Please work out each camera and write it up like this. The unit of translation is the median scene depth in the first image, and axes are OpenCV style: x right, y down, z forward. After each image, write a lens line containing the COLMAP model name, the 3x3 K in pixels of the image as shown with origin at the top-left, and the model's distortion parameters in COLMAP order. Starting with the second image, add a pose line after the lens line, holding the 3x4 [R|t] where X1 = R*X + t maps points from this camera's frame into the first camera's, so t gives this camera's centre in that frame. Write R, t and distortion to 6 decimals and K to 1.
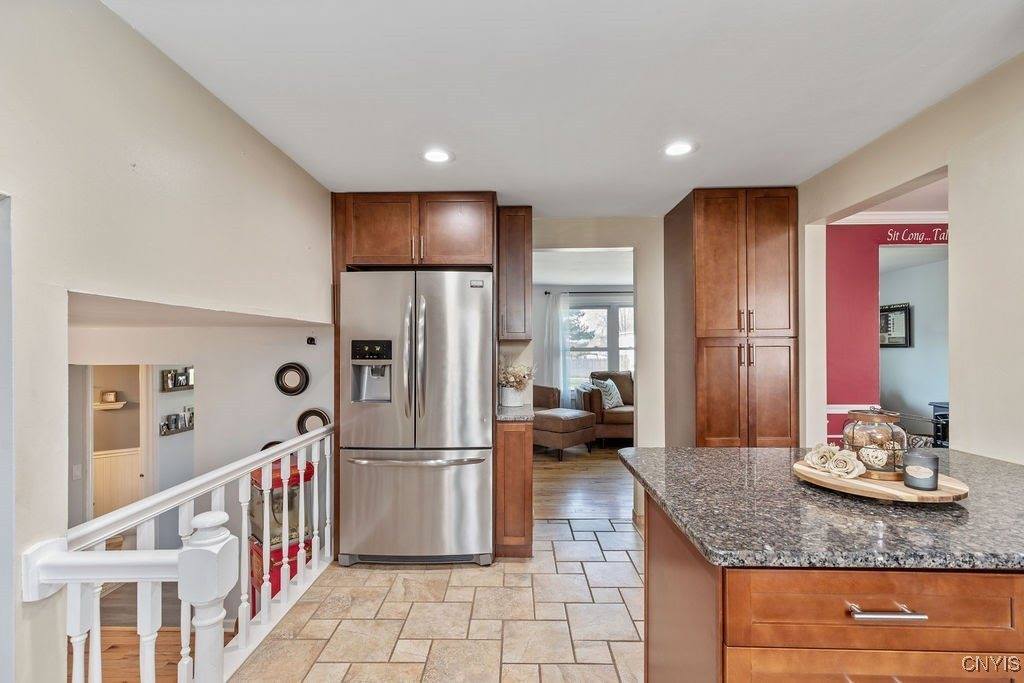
lens RADIAL K [[462.1, 0, 508.8], [0, 462.1, 349.0], [0, 0, 1]] dist [0.004591, 0.000001]
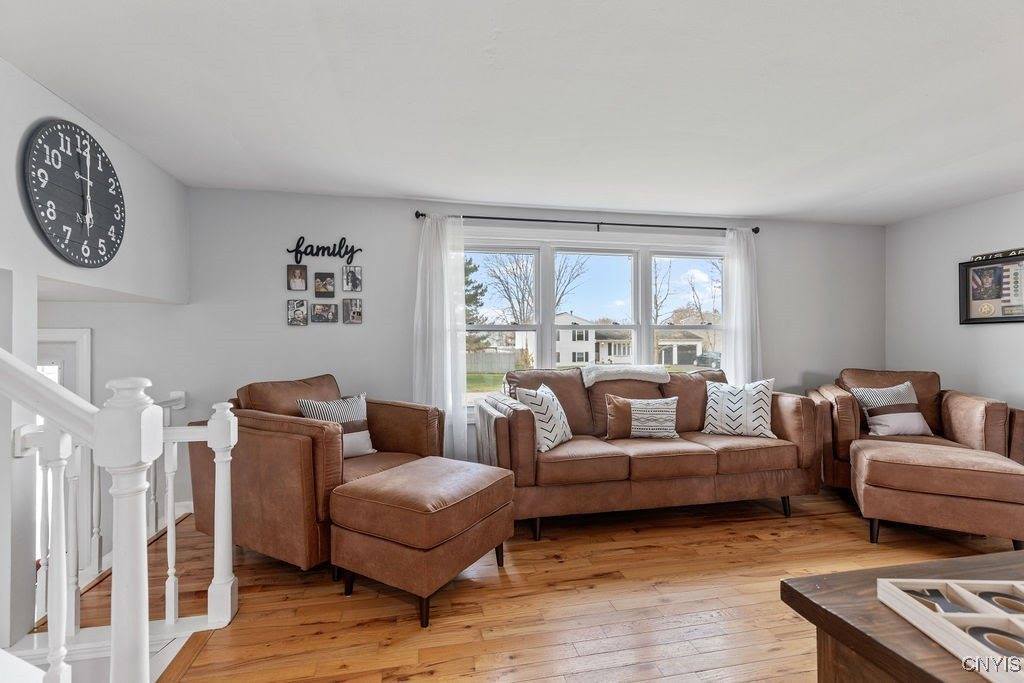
lens RADIAL K [[462.1, 0, 510.9], [0, 462.1, 339.5], [0, 0, 1]] dist [0.004591, 0.000001]
pose [[0.975164, -0.001506, 0.221479, 0.076852], [0.002182, 0.999994, -0.002809, 0.017511], [-0.221474, 0.003222, 0.975161, 0.552867]]
